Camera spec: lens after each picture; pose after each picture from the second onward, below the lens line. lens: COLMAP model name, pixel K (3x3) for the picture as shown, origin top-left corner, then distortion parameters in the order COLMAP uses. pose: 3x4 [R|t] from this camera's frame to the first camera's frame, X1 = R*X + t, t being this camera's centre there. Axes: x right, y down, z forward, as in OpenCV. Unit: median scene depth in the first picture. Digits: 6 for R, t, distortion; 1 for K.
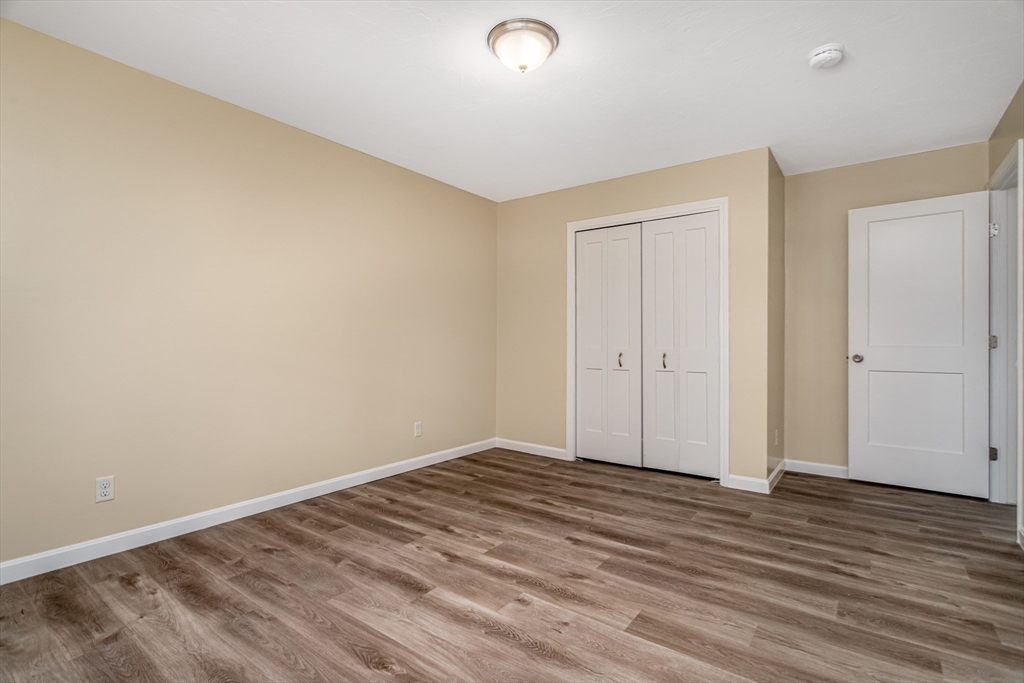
lens RADIAL K [[495.9, 0, 512.0], [0, 495.9, 341.5], [0, 0, 1]] dist [0.000912, 0.000224]
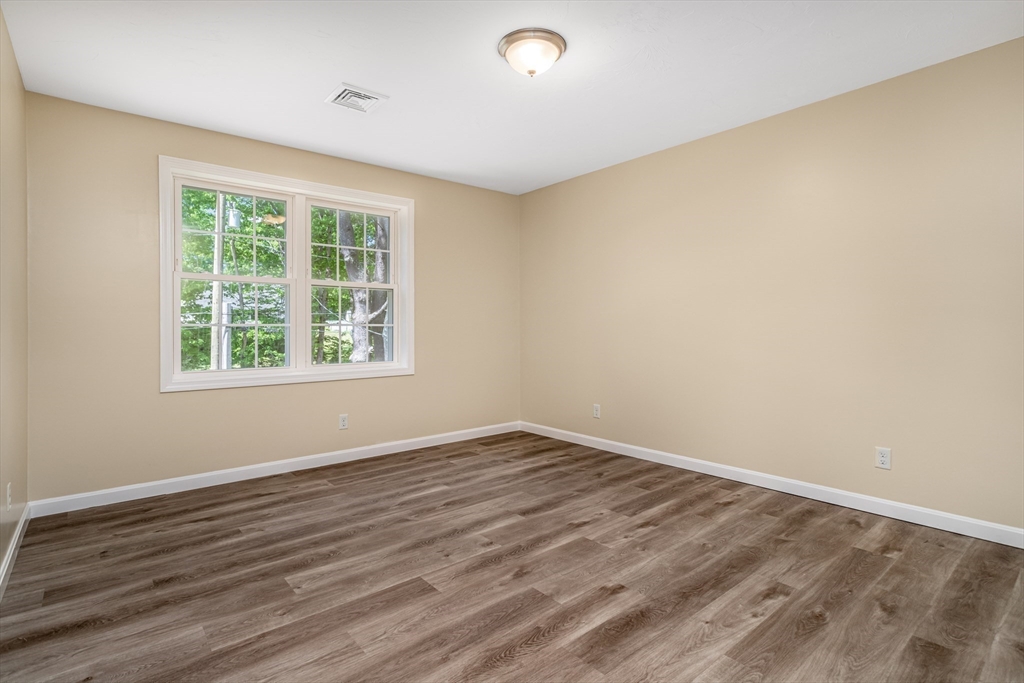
lens RADIAL K [[495.9, 0, 512.0], [0, 495.9, 341.5], [0, 0, 1]] dist [0.000912, 0.000224]
pose [[-0.239511, 0.024740, -0.970578, 0.904456], [0.003127, 0.999690, 0.024711, 0.000442], [0.970889, 0.002883, -0.239514, 1.040107]]
